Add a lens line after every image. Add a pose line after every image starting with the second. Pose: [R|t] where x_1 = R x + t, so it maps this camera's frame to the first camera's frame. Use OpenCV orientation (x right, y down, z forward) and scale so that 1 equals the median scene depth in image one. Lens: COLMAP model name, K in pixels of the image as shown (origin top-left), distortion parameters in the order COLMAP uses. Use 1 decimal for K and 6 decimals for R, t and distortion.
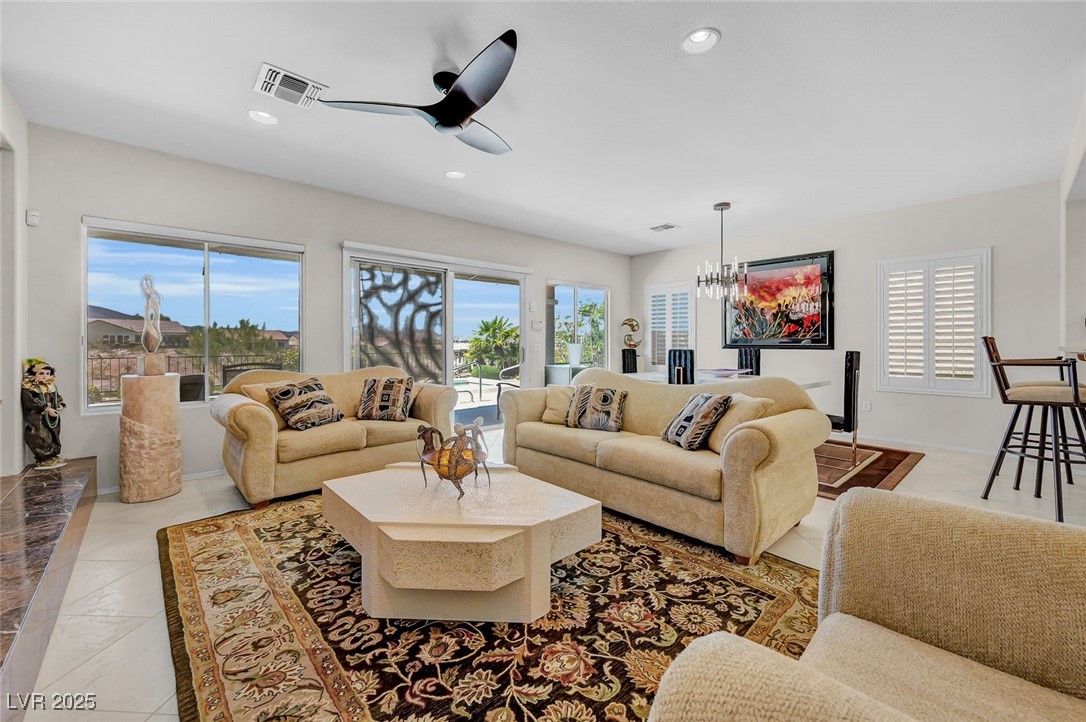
lens RADIAL K [[427.3, 0, 544.6], [0, 427.3, 351.0], [0, 0, 1]] dist [0.022307, 0.000263]
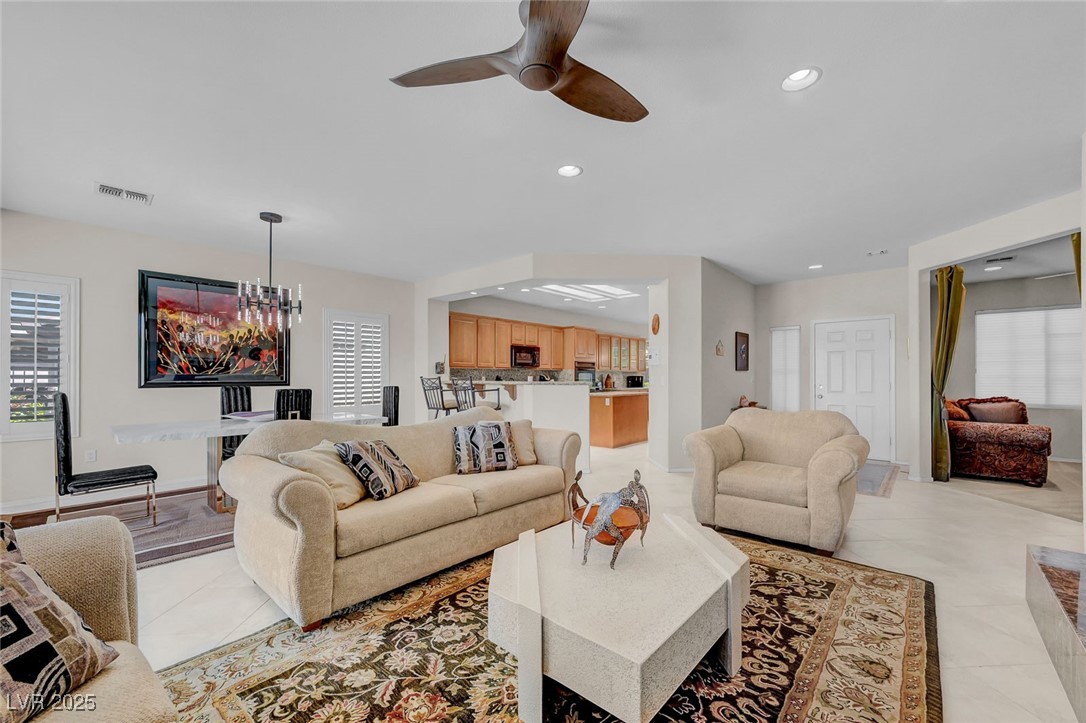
lens RADIAL K [[434.7, 0, 543.0], [0, 434.7, 376.1], [0, 0, 1]] dist [0.001400, 0.000036]
pose [[-0.094220, 0.004721, 0.995540, -1.278505], [0.019967, 0.999797, -0.002851, -0.033839], [-0.995351, 0.019609, -0.094295, 1.462096]]
